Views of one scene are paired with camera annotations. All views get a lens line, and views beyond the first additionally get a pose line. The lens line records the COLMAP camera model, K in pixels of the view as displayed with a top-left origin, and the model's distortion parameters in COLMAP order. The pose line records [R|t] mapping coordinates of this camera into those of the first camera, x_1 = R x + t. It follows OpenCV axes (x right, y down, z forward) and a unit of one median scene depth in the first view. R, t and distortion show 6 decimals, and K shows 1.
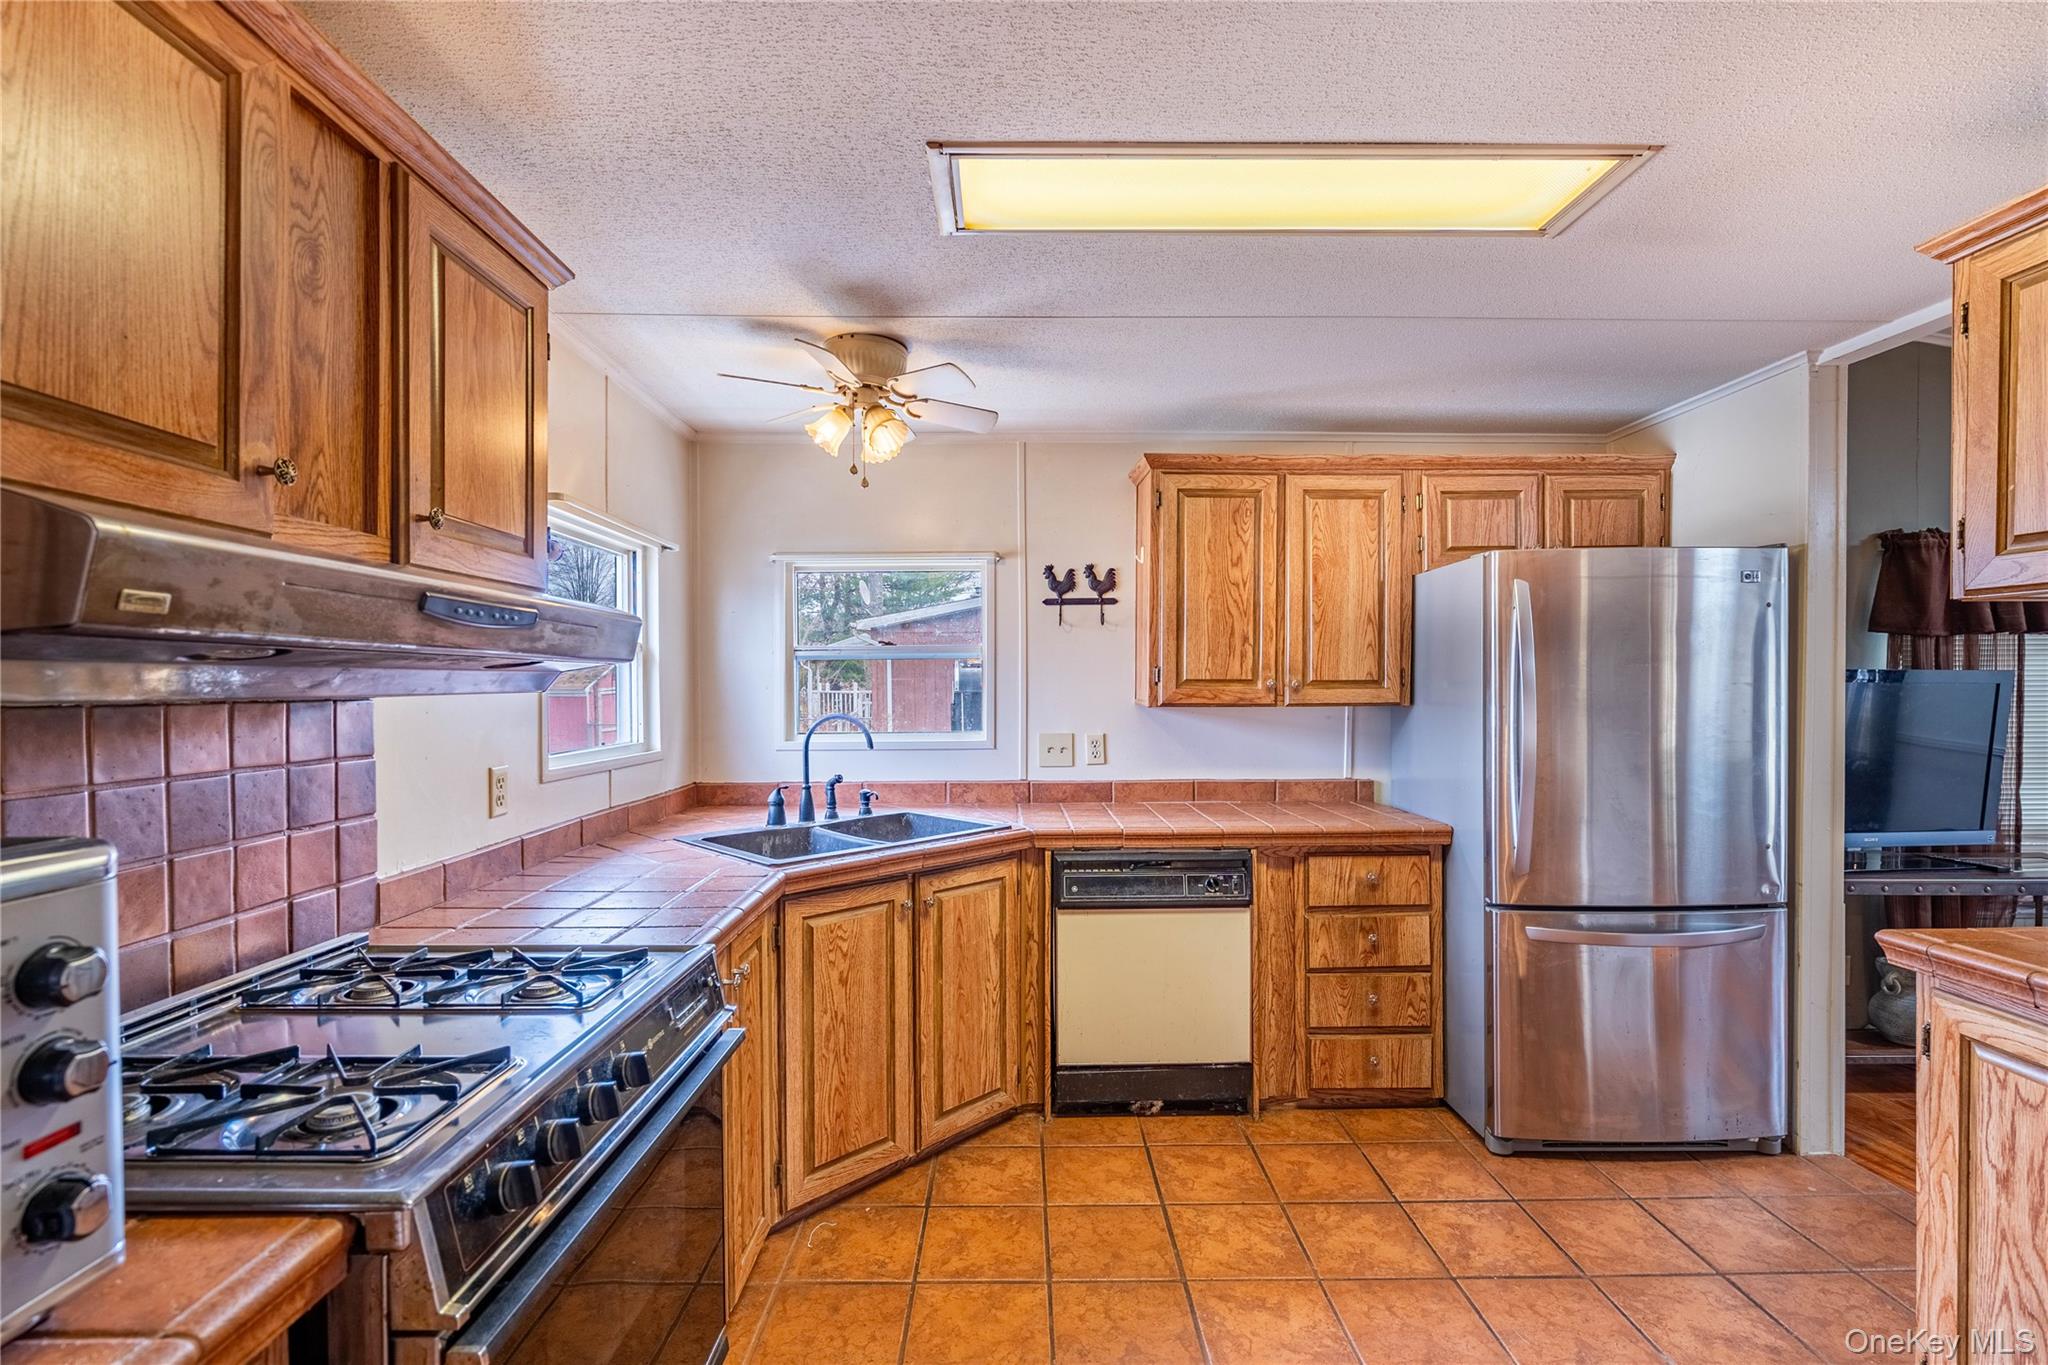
lens RADIAL K [[928.1, 0, 1033.7], [0, 928.1, 701.6], [0, 0, 1]] dist [-0.009471, 0.004187]
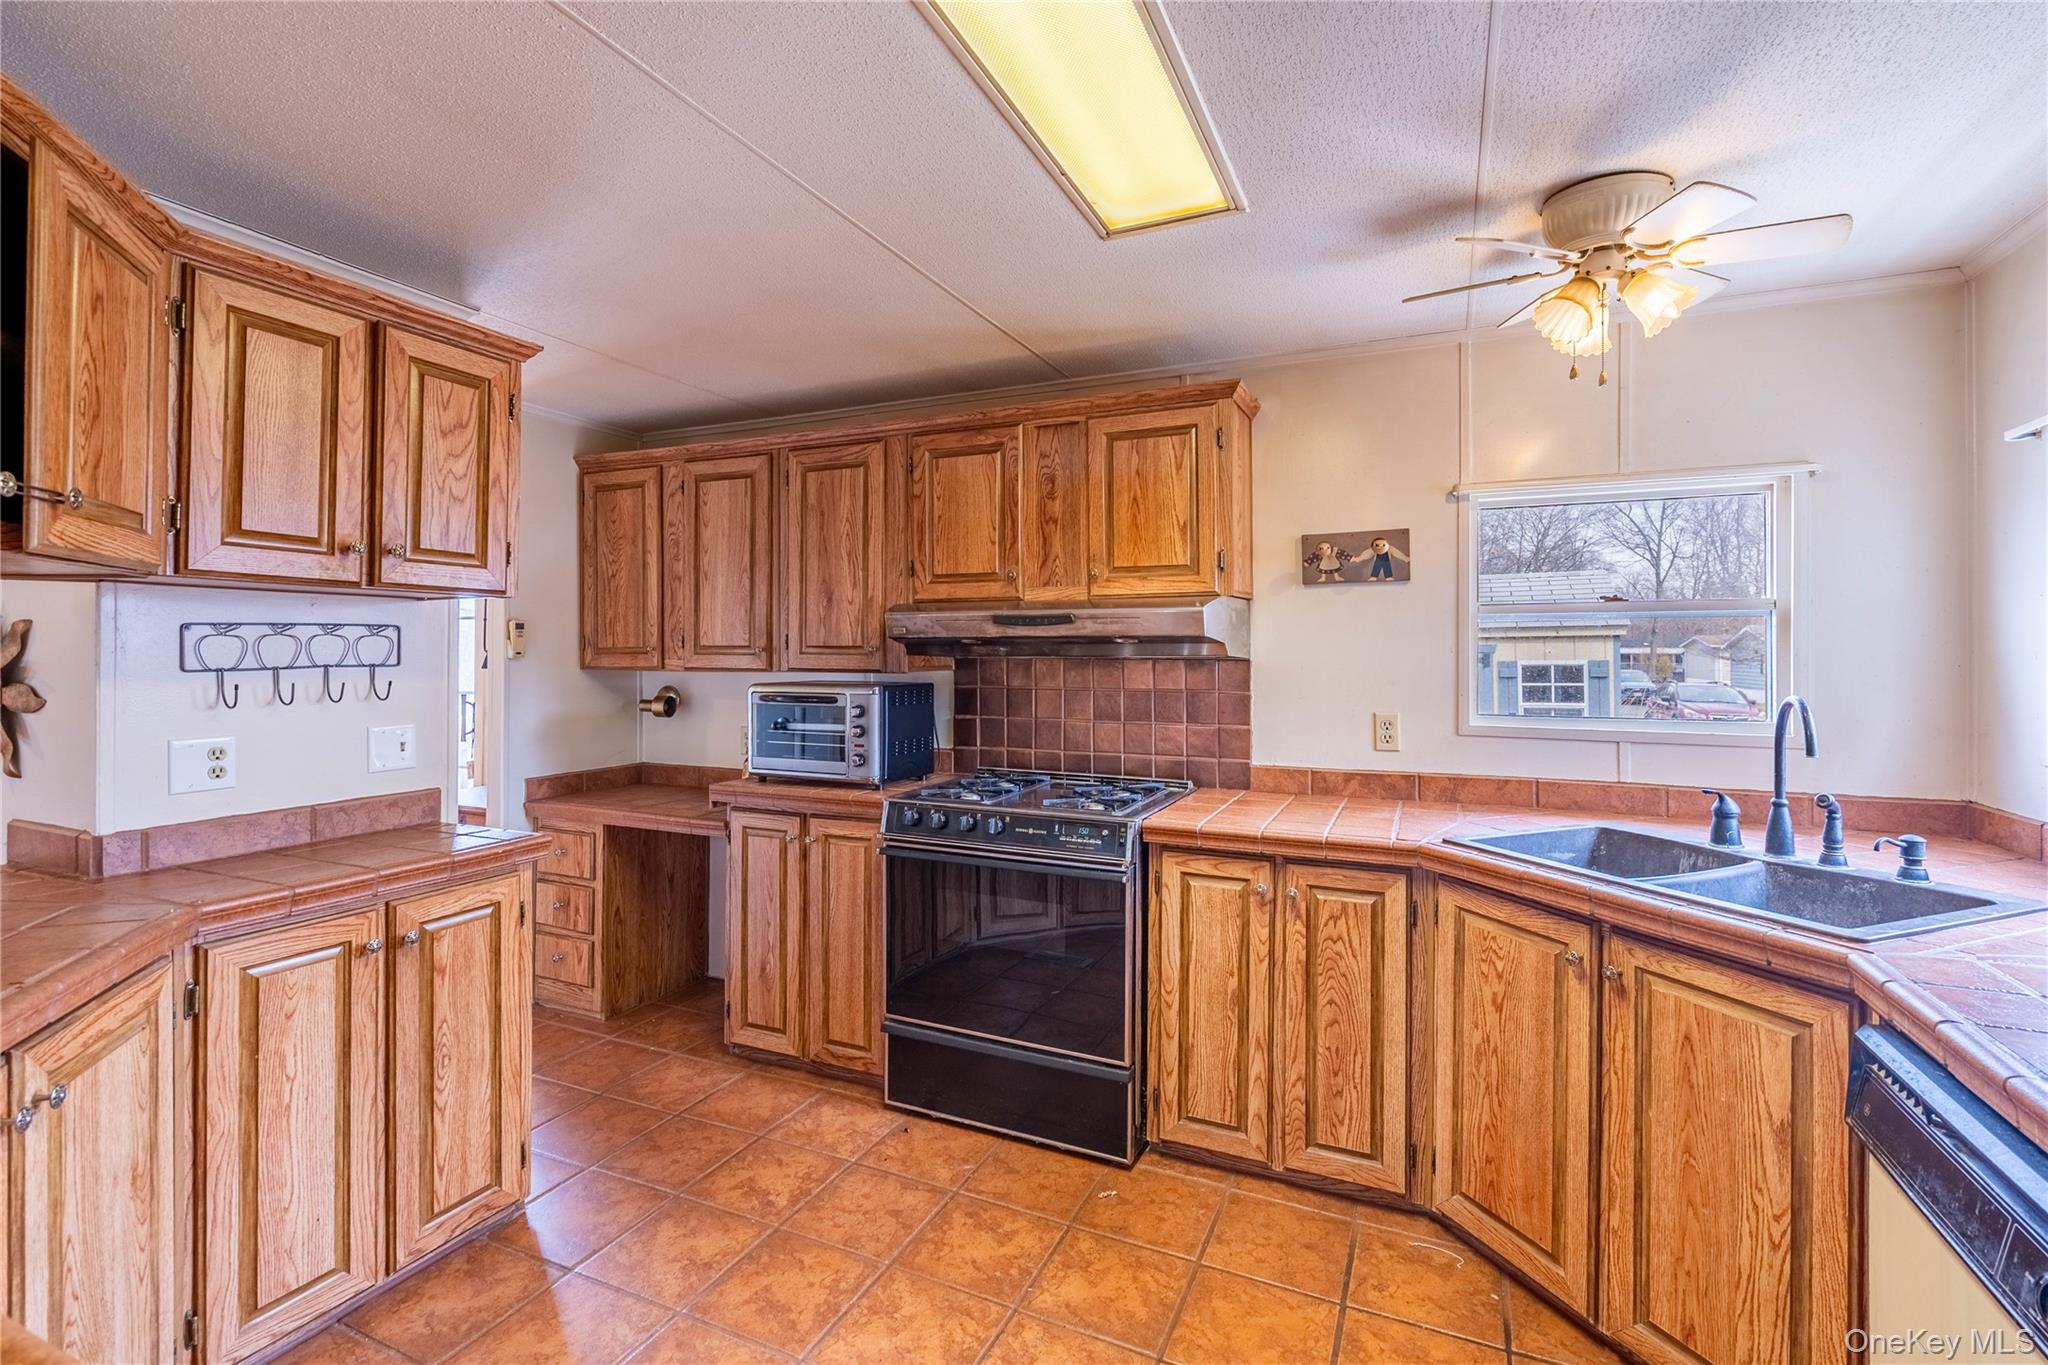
lens RADIAL K [[928.1, 0, 1012.5], [0, 928.1, 644.9], [0, 0, 1]] dist [-0.009471, 0.004187]
pose [[-0.442904, -0.002105, -0.896567, 0.623666], [-0.014472, 0.999884, 0.004802, -0.018596], [0.896452, 0.015102, -0.442883, 0.821673]]
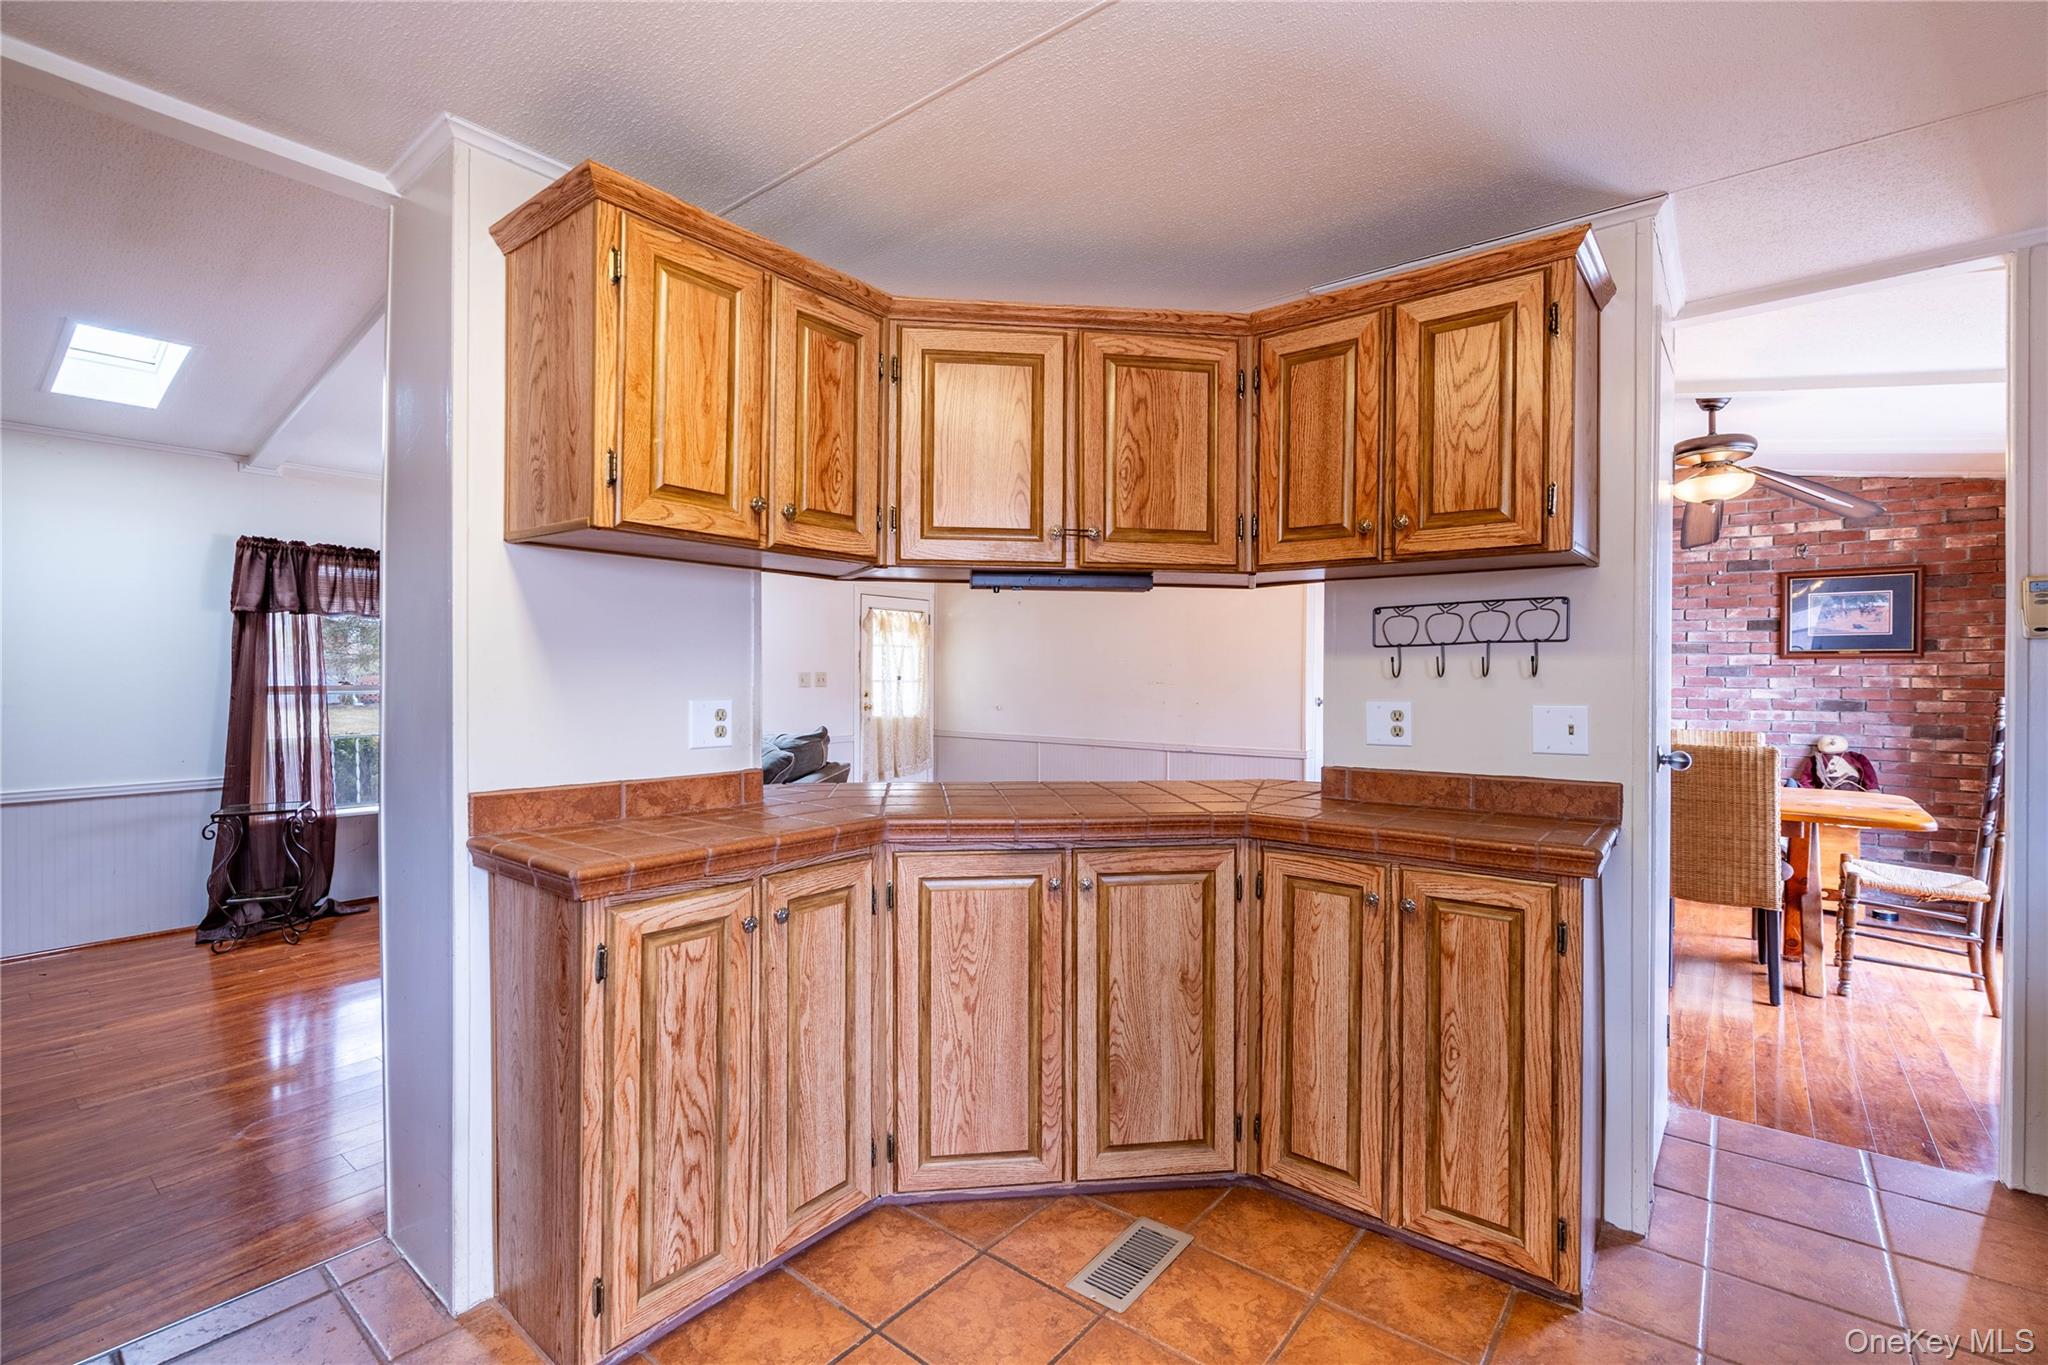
lens RADIAL K [[928.1, 0, 1023.4], [0, 928.1, 680.9], [0, 0, 1]] dist [-0.009471, 0.004187]
pose [[-0.765179, -0.000102, 0.643818, -0.021639], [0.013493, 0.999778, 0.016195, 0.026595], [-0.643677, 0.021080, -0.765007, 0.829017]]
